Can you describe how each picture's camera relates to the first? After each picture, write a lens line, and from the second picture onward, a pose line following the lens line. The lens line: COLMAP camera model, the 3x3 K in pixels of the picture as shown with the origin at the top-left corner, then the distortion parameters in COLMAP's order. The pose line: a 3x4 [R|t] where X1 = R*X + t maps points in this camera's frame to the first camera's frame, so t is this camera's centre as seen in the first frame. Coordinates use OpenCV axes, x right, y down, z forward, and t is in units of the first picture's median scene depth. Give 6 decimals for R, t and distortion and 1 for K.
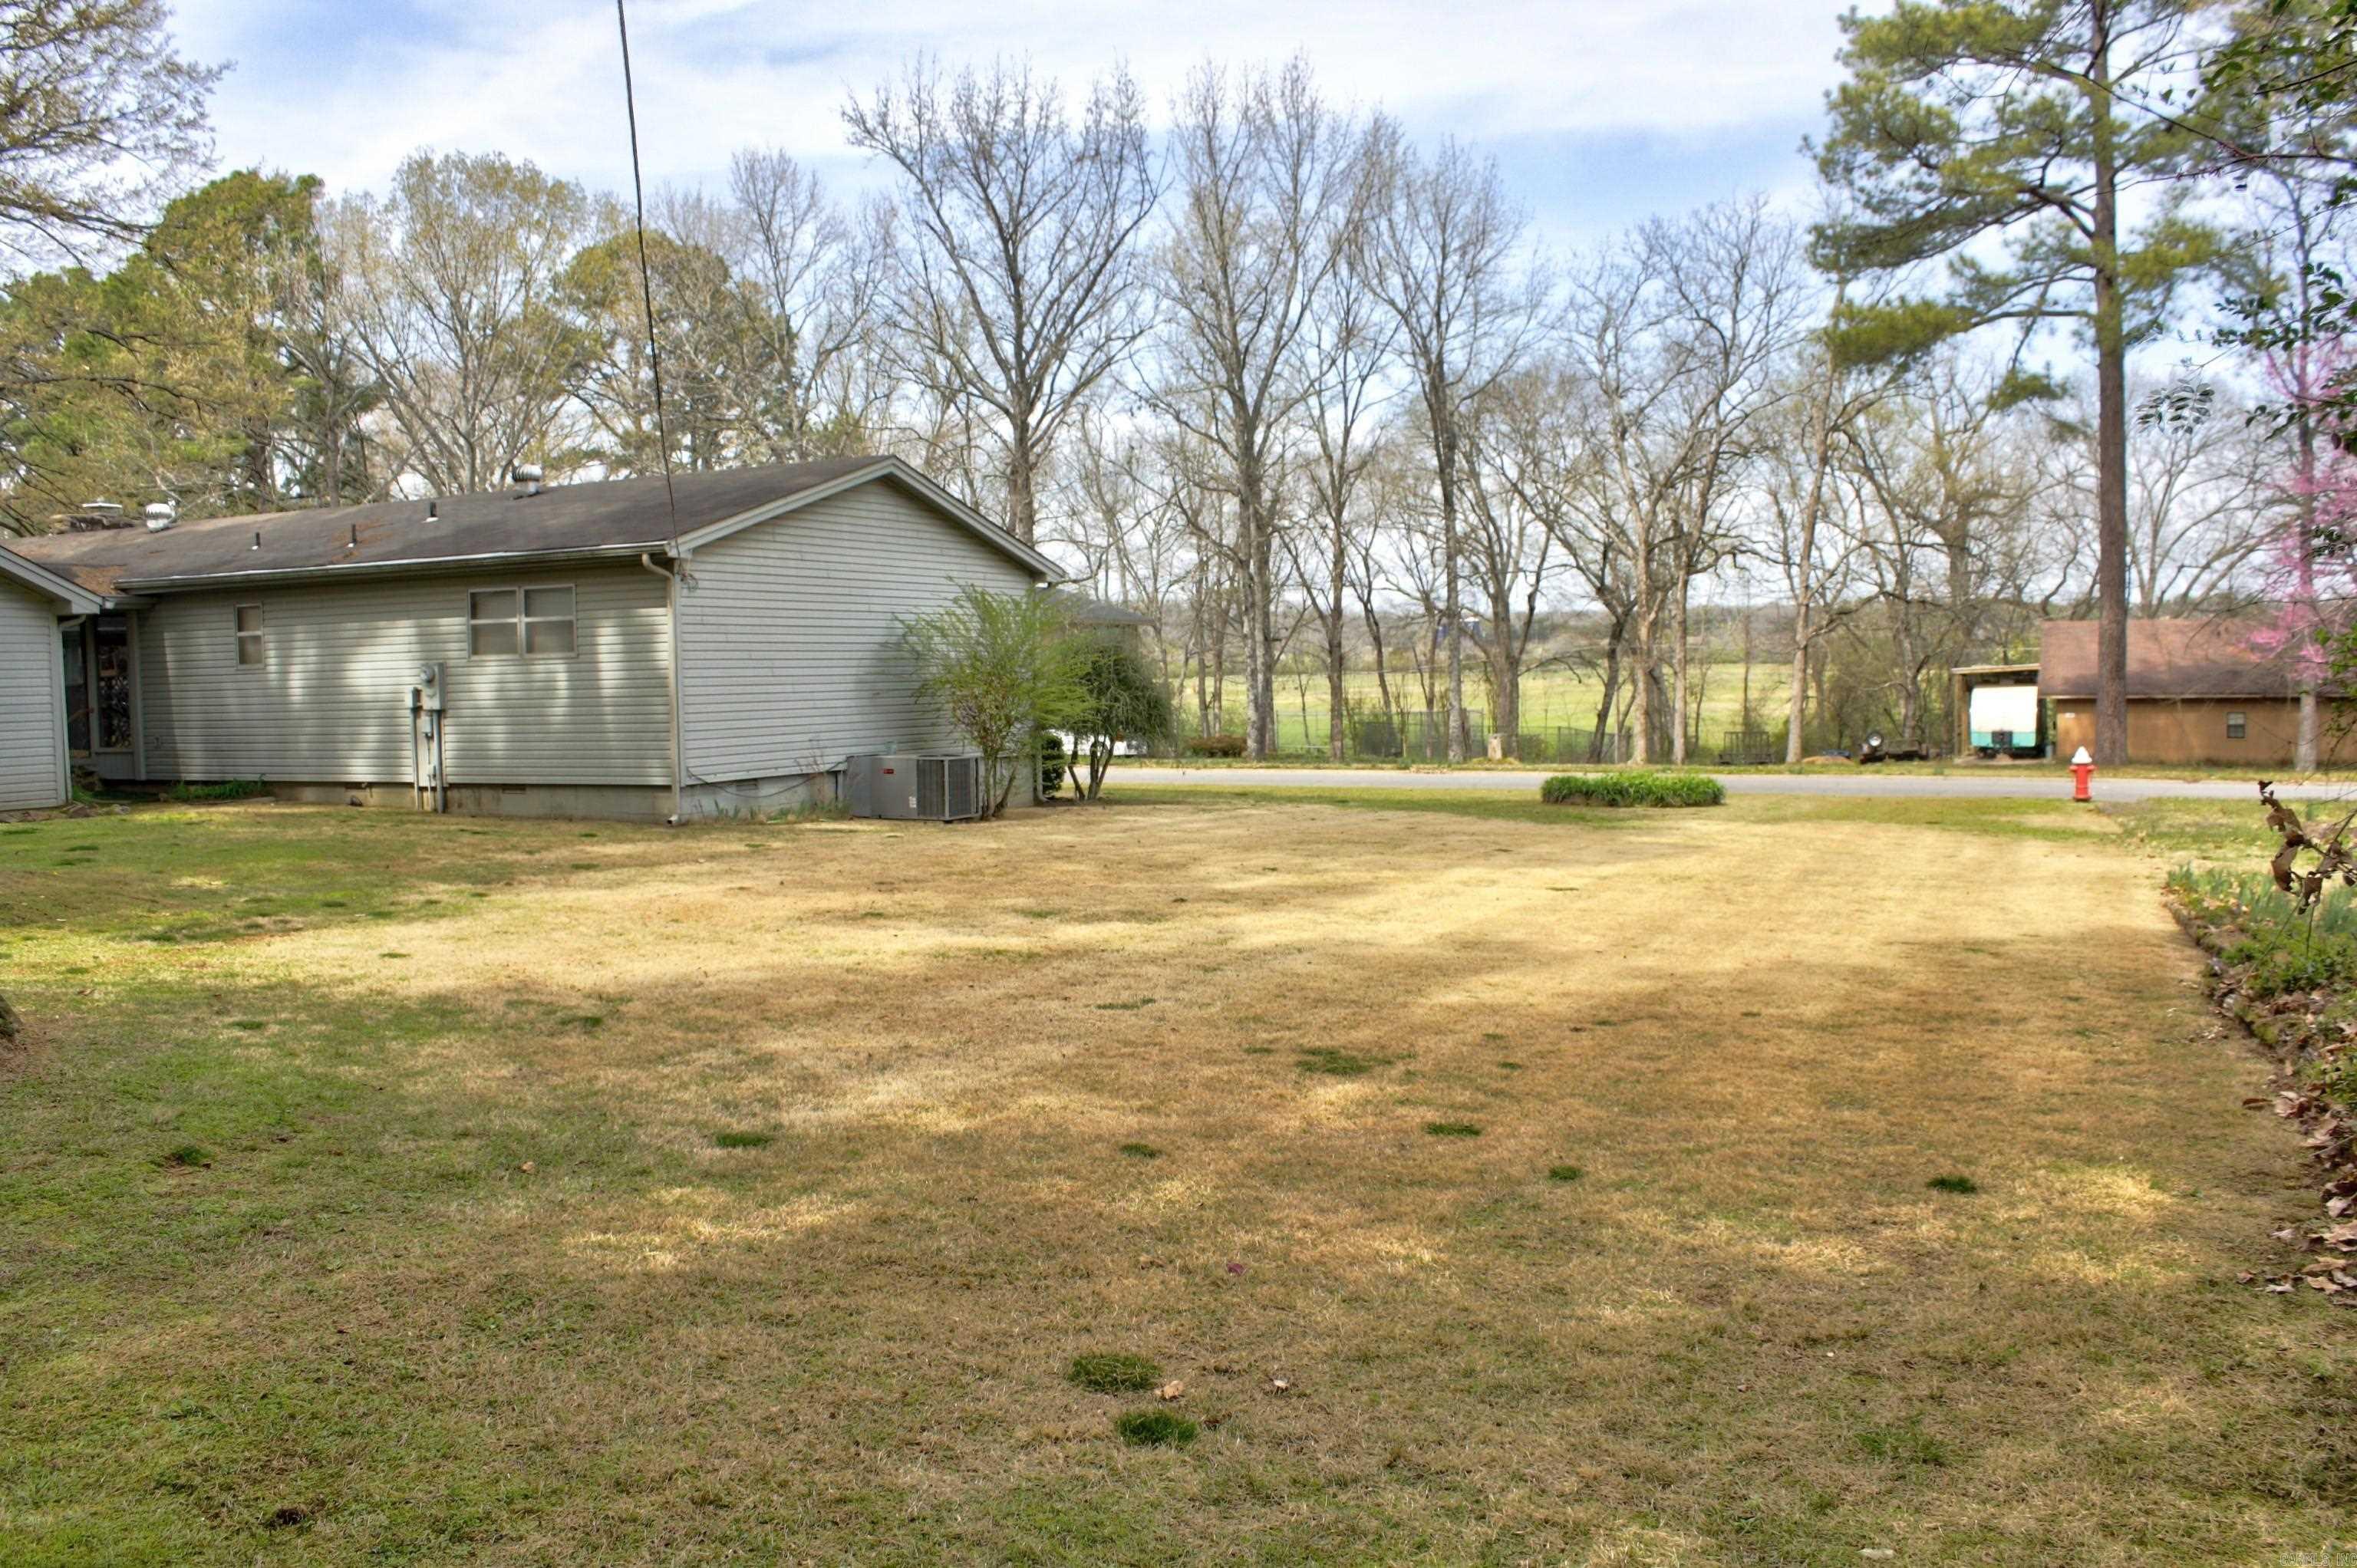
lens RADIAL K [[1960.2, 0, 1184.9], [0, 1960.2, 790.6], [0, 0, 1]] dist [-0.167047, 0.145437]
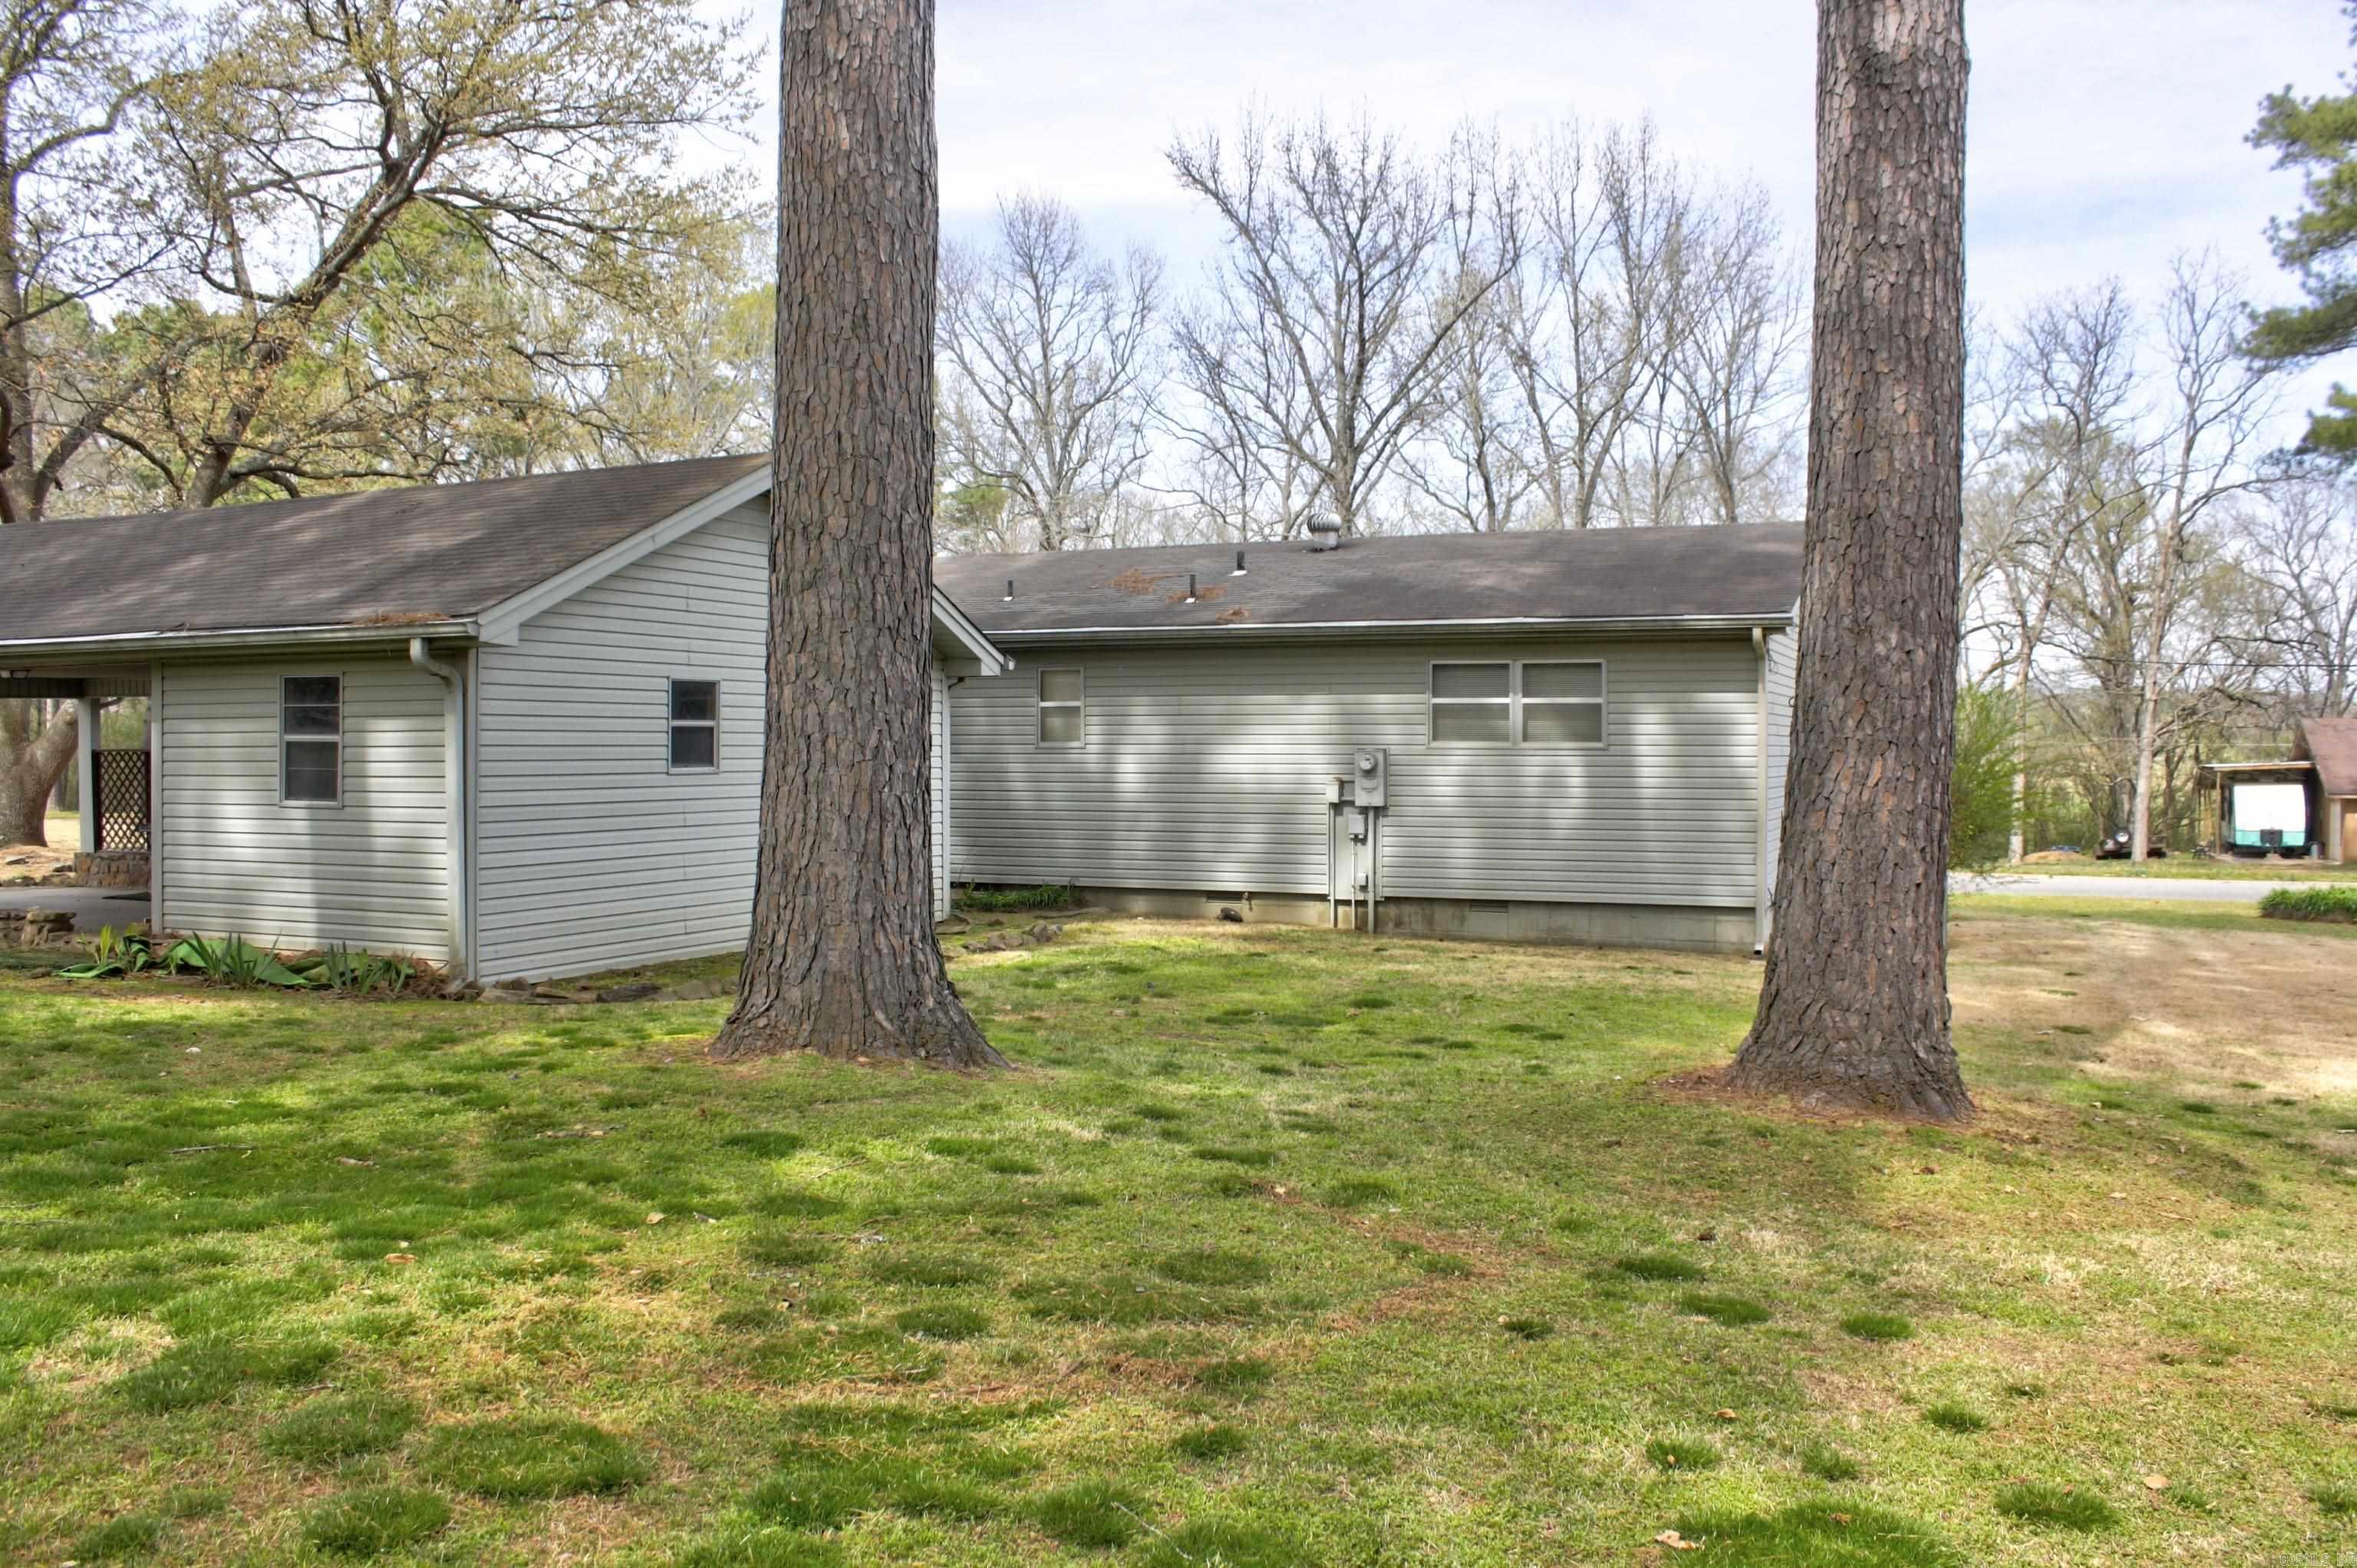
lens RADIAL K [[1960.2, 0, 1203.9], [0, 1960.2, 792.6], [0, 0, 1]] dist [-0.167047, 0.145437]
pose [[0.998733, 0.018389, 0.046837, -0.485460], [-0.016652, 0.999169, -0.037202, -0.015331], [-0.047483, 0.036375, 0.998210, 0.166502]]
